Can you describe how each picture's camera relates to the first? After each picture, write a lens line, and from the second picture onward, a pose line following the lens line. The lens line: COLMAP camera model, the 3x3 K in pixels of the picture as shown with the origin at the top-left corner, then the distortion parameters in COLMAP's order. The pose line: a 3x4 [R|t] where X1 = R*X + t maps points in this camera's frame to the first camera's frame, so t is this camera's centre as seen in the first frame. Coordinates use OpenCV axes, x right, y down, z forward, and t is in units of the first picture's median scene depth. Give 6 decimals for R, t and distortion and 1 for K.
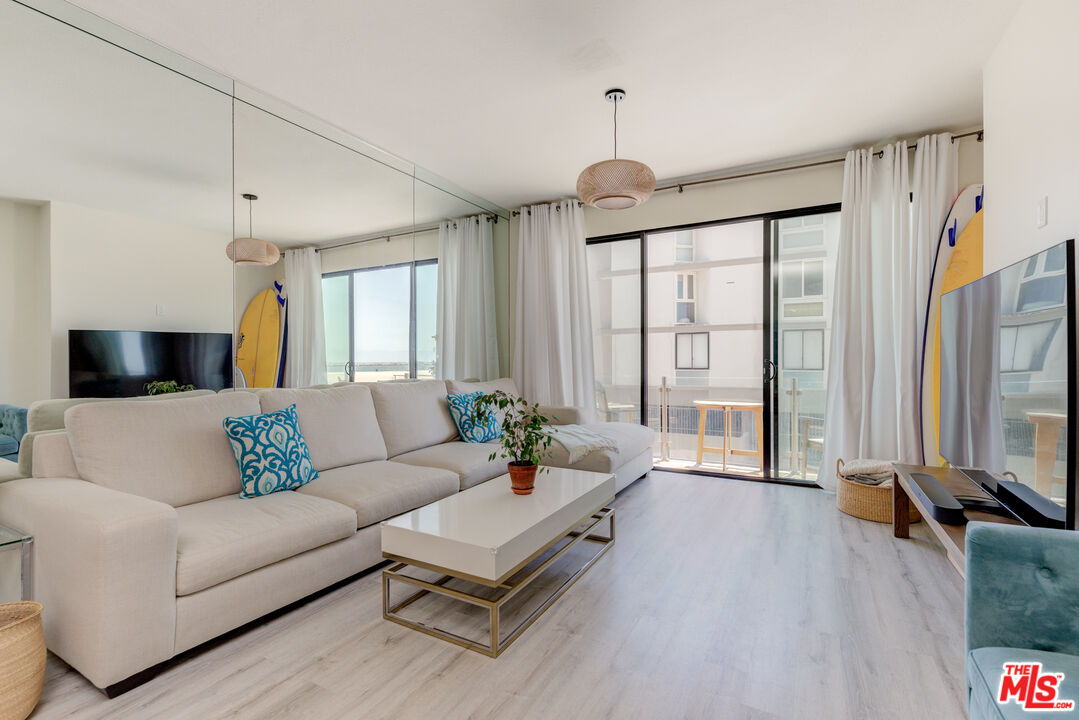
lens RADIAL K [[490.3, 0, 536.1], [0, 490.3, 361.2], [0, 0, 1]] dist [0.010331, -0.003709]
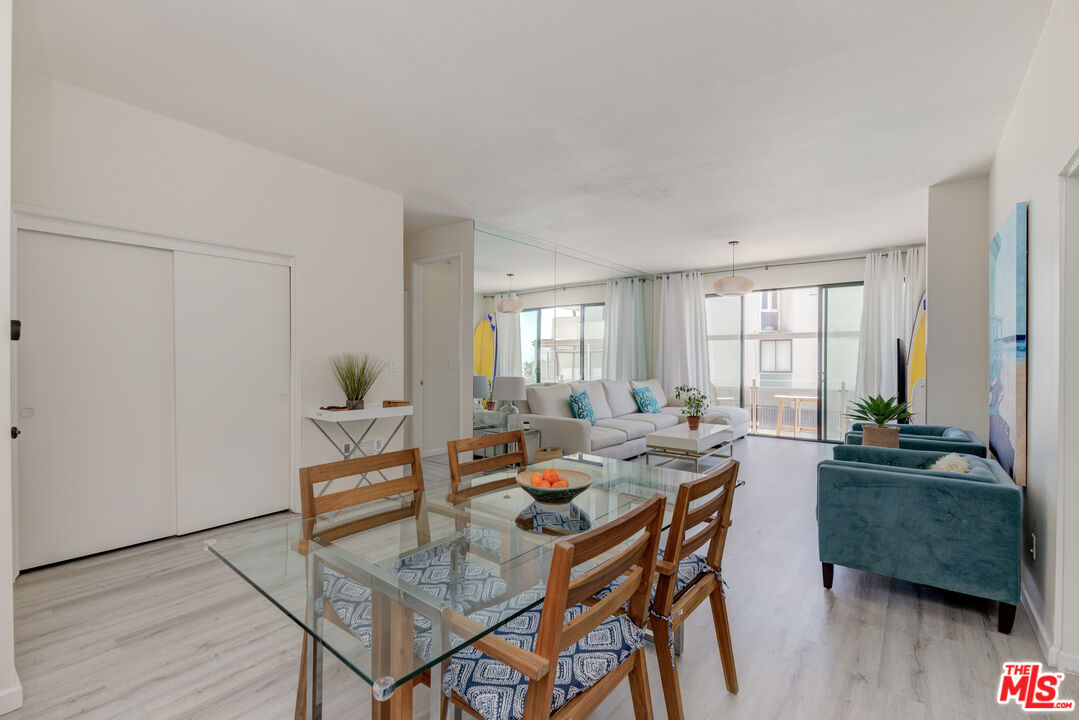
lens RADIAL K [[475.1, 0, 546.6], [0, 475.1, 361.1], [0, 0, 1]] dist [0.010289, -0.000073]
pose [[0.989919, 0.006813, -0.141471, -0.236439], [-0.007023, 0.999975, -0.000988, -0.026889], [0.141461, 0.001971, 0.989942, -0.778521]]
